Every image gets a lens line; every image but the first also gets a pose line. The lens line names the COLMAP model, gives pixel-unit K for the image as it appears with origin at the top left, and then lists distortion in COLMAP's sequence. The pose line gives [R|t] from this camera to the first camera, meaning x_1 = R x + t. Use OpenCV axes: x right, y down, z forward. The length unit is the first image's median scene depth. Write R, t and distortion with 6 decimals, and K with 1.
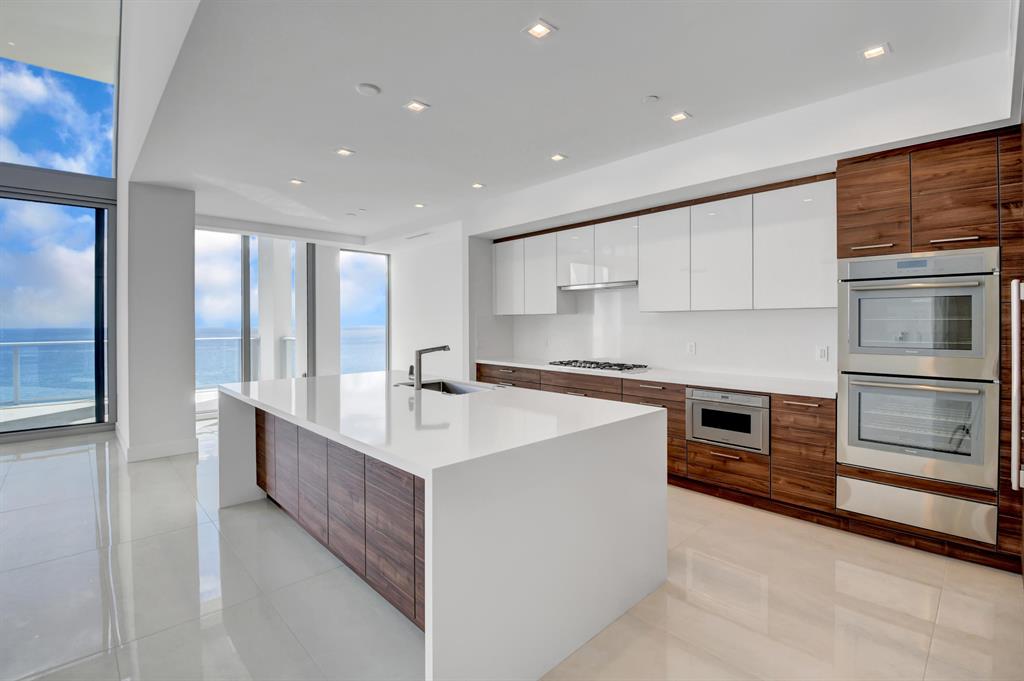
lens RADIAL K [[468.6, 0, 512.0], [0, 468.6, 340.5], [0, 0, 1]] dist [0.000412, 0.000127]
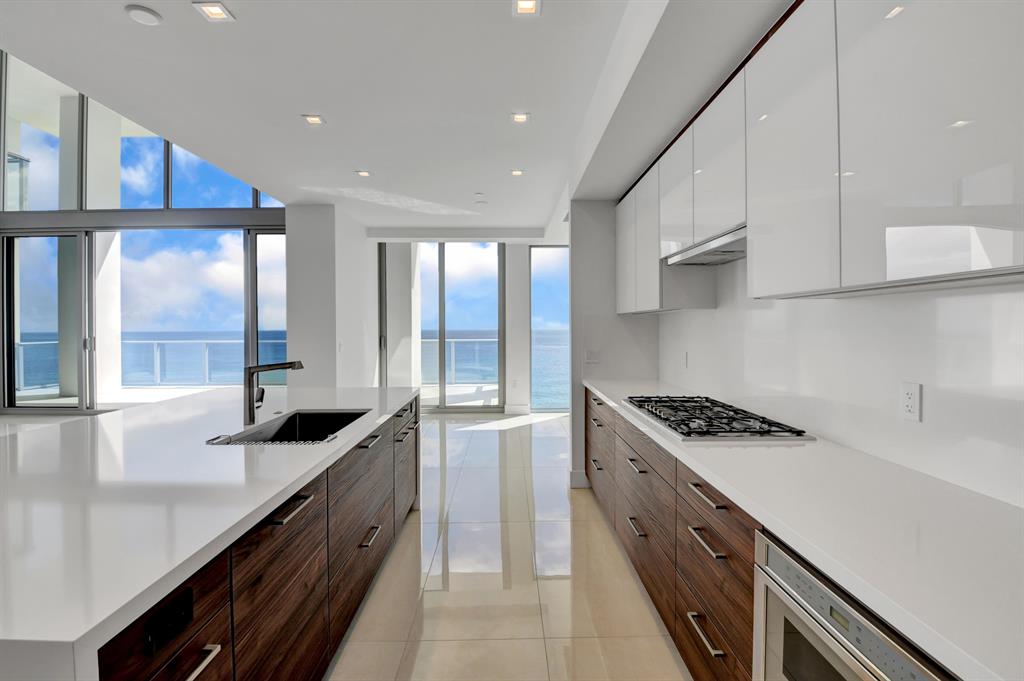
lens RADIAL K [[468.6, 0, 512.0], [0, 468.6, 340.5], [0, 0, 1]] dist [0.000412, 0.000127]
pose [[0.728692, 0.003354, -0.684834, 0.293588], [-0.000961, 0.999992, 0.003875, -0.018941], [0.684841, -0.002166, 0.728689, 0.416023]]
